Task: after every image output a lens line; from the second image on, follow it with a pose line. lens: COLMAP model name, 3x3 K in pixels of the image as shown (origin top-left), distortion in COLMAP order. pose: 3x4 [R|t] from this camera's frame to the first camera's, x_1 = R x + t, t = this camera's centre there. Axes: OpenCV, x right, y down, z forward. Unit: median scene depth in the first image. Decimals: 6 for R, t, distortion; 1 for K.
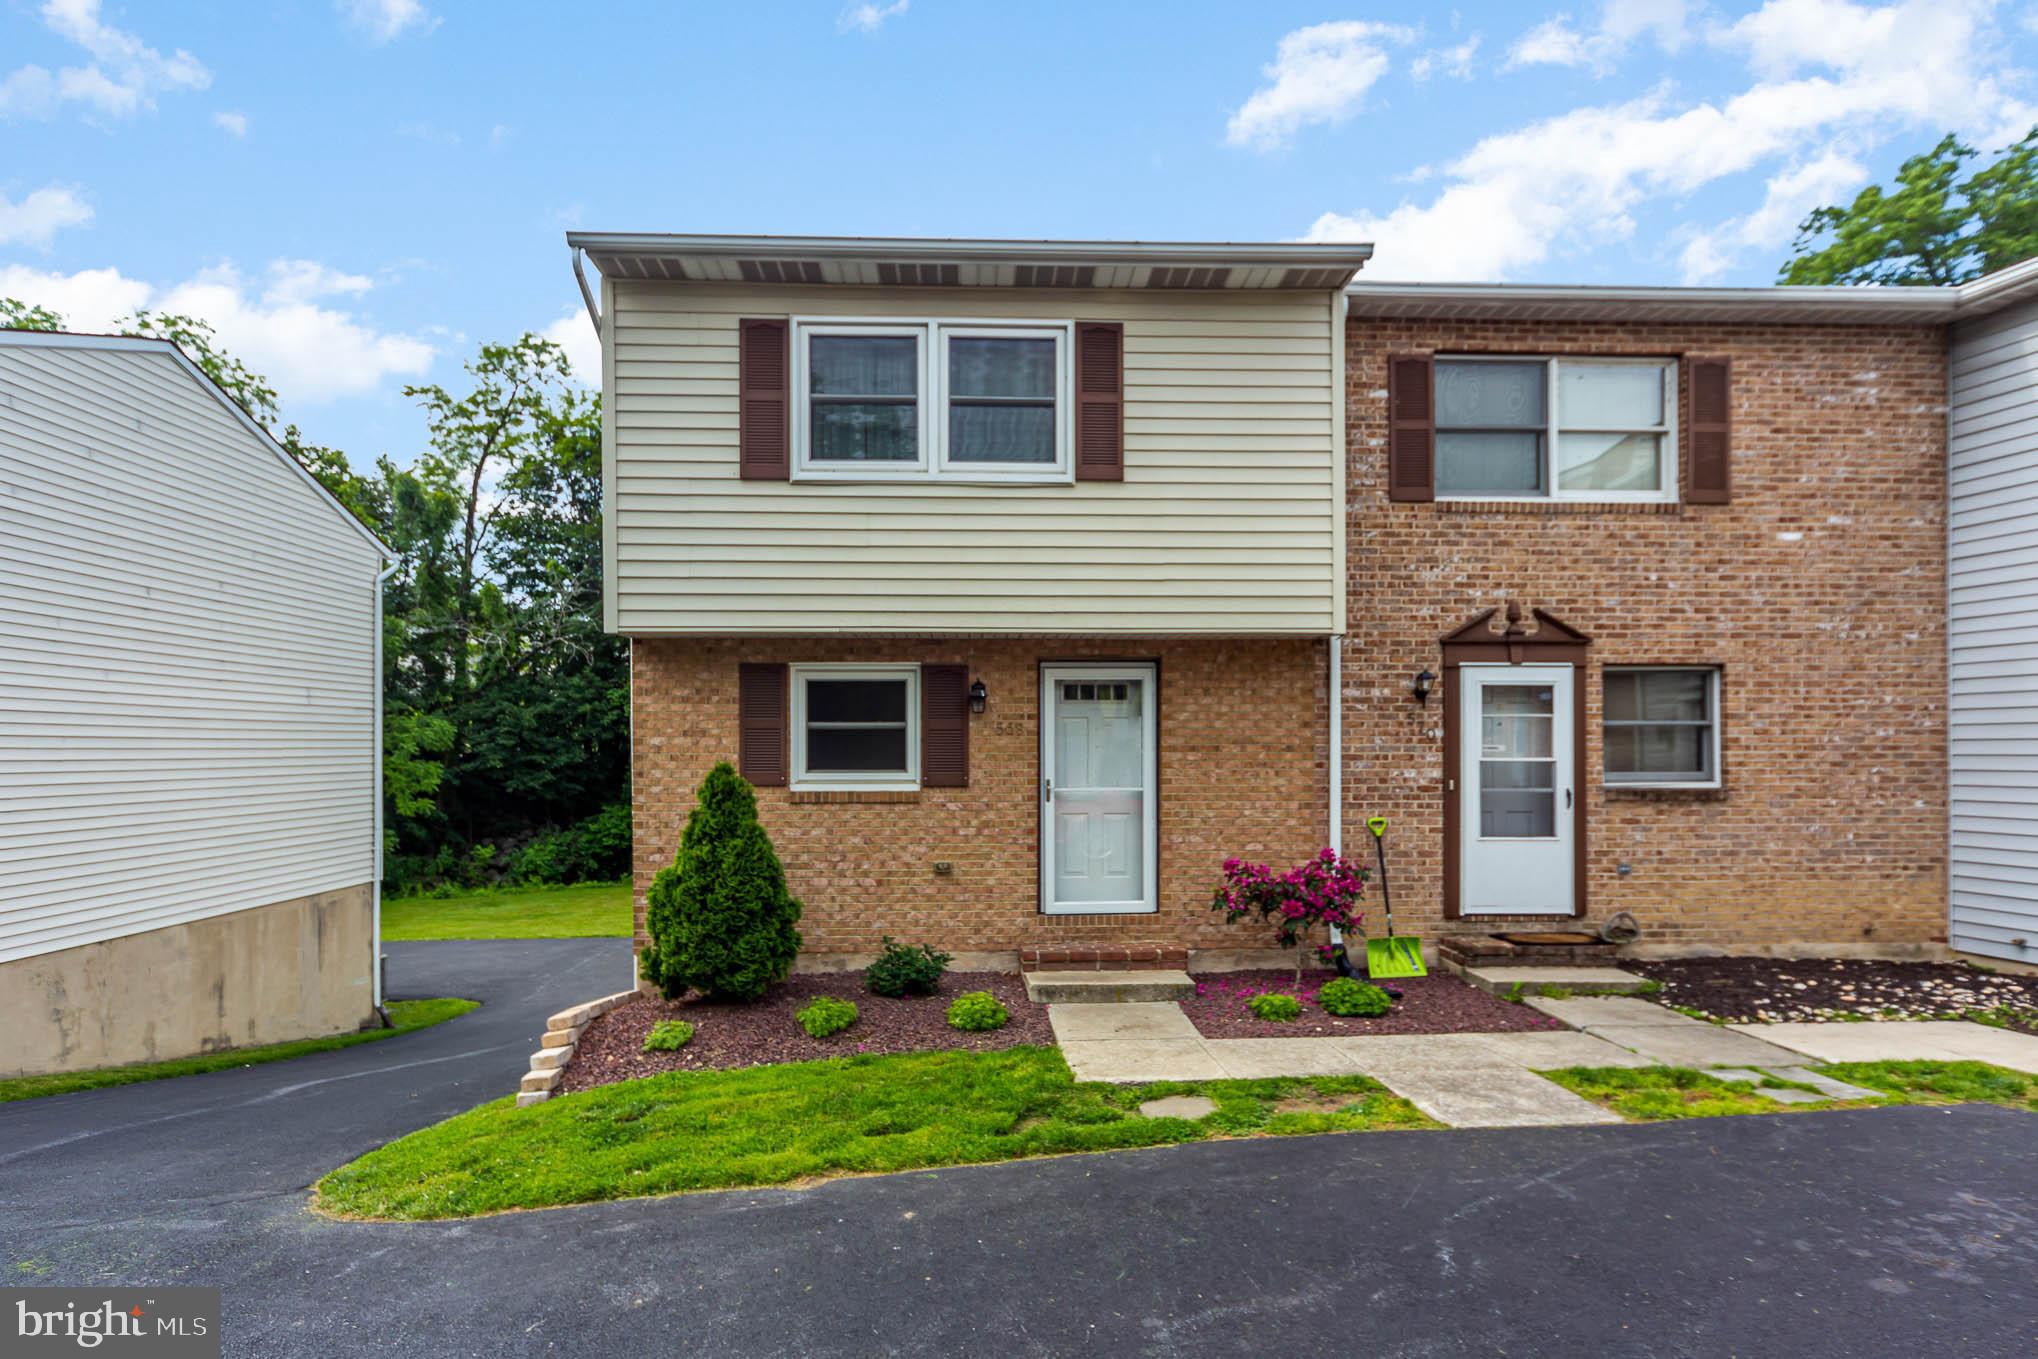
lens RADIAL K [[1075.3, 0, 1009.2], [0, 1075.3, 744.0], [0, 0, 1]] dist [0.006464, -0.001275]
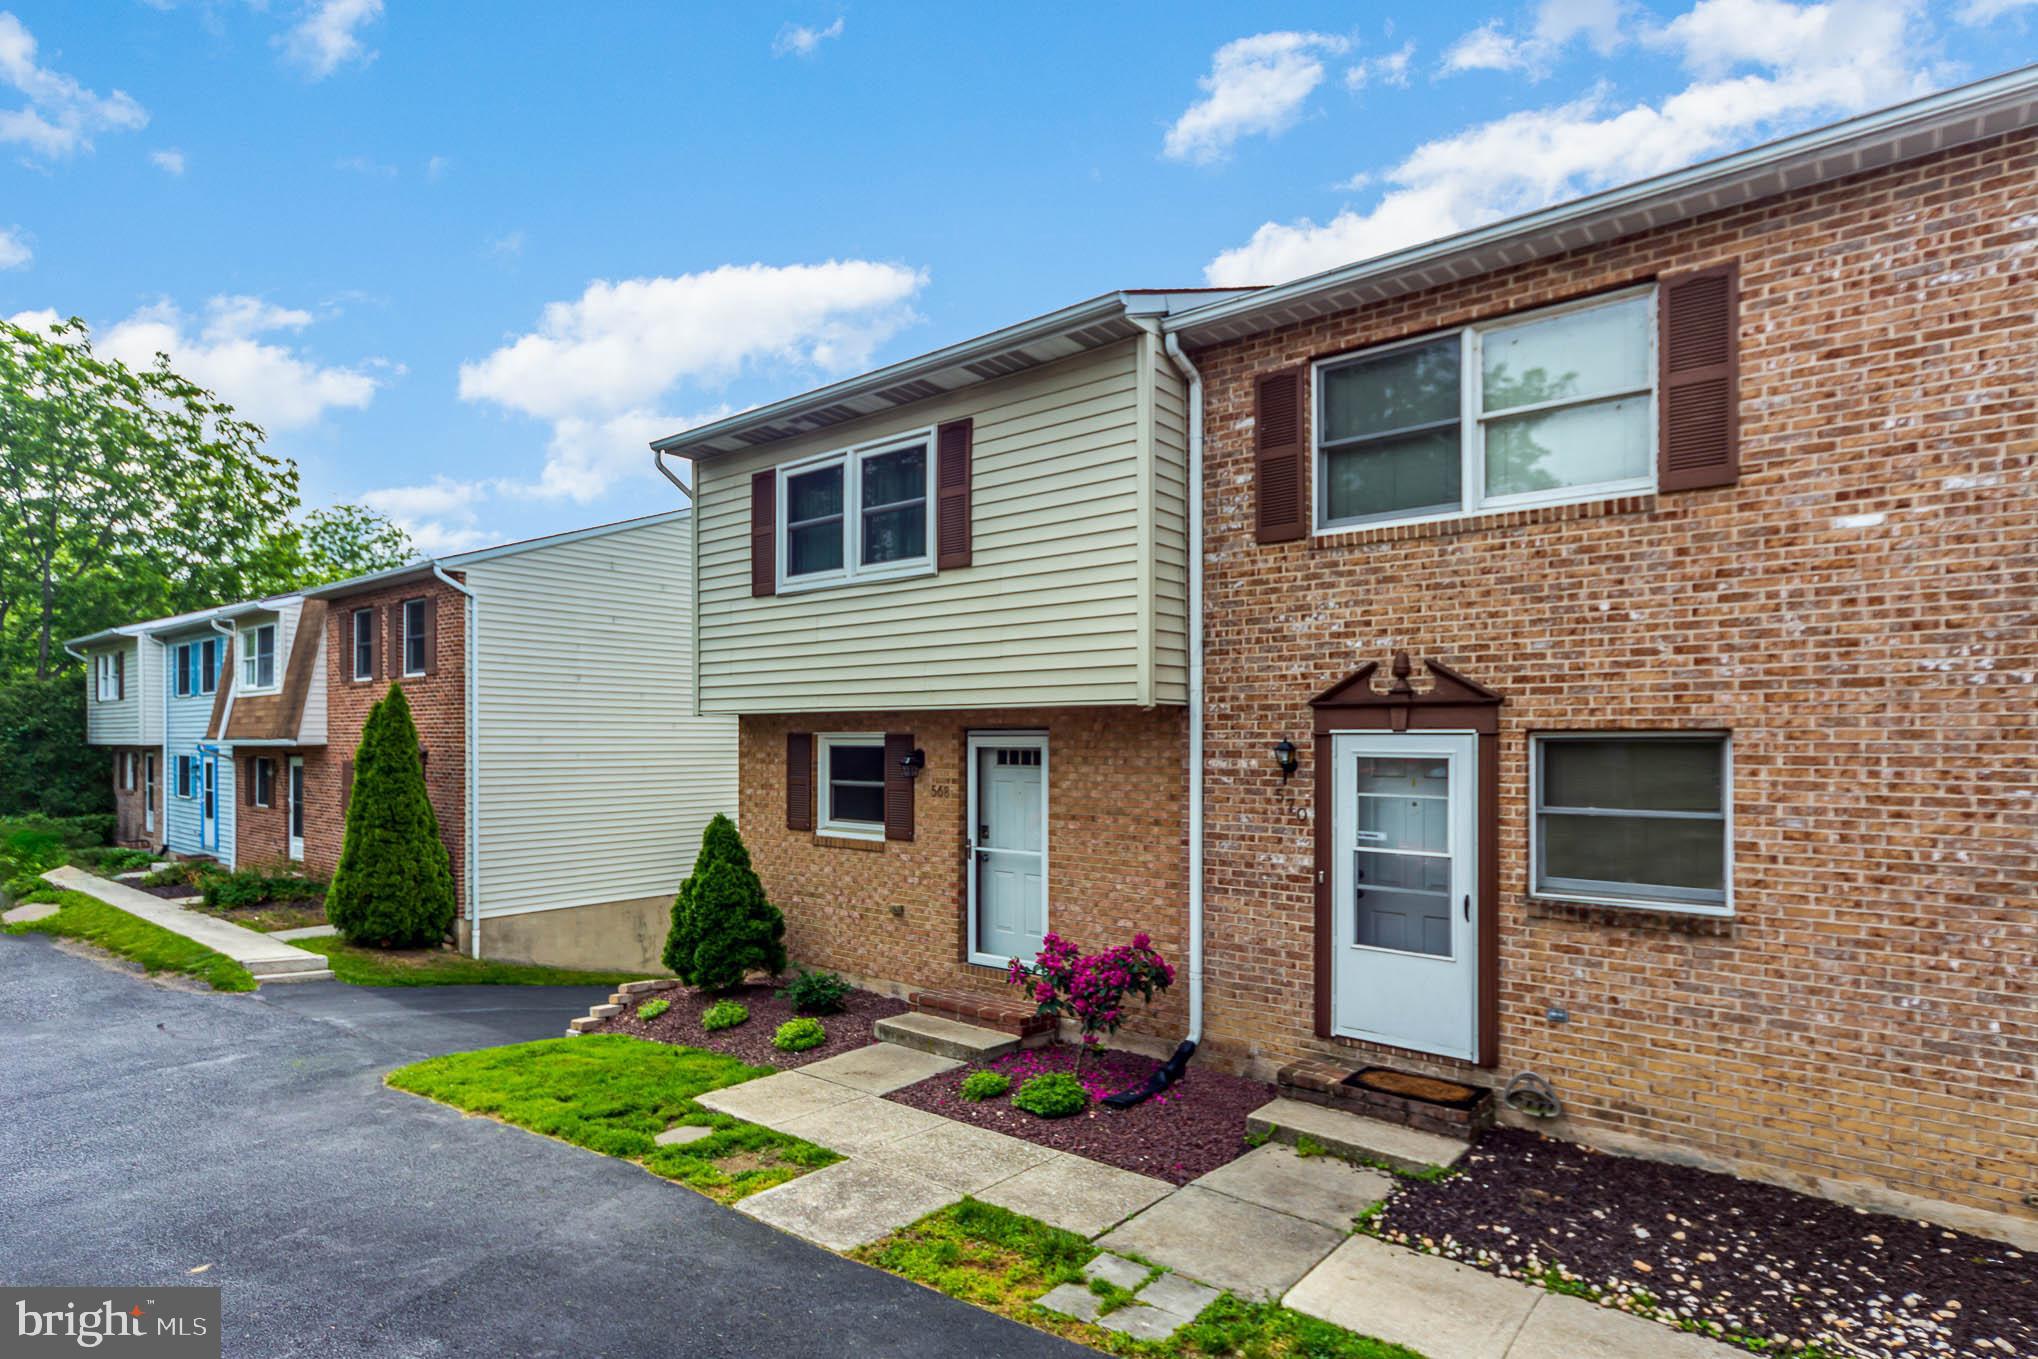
lens RADIAL K [[1075.3, 0, 1003.6], [0, 1075.3, 734.6], [0, 0, 1]] dist [0.006464, -0.001275]
pose [[0.737976, -0.000288, -0.674826, 0.789768], [0.001400, 0.999998, 0.001105, -0.073032], [0.674825, -0.001760, 0.737976, 0.219920]]
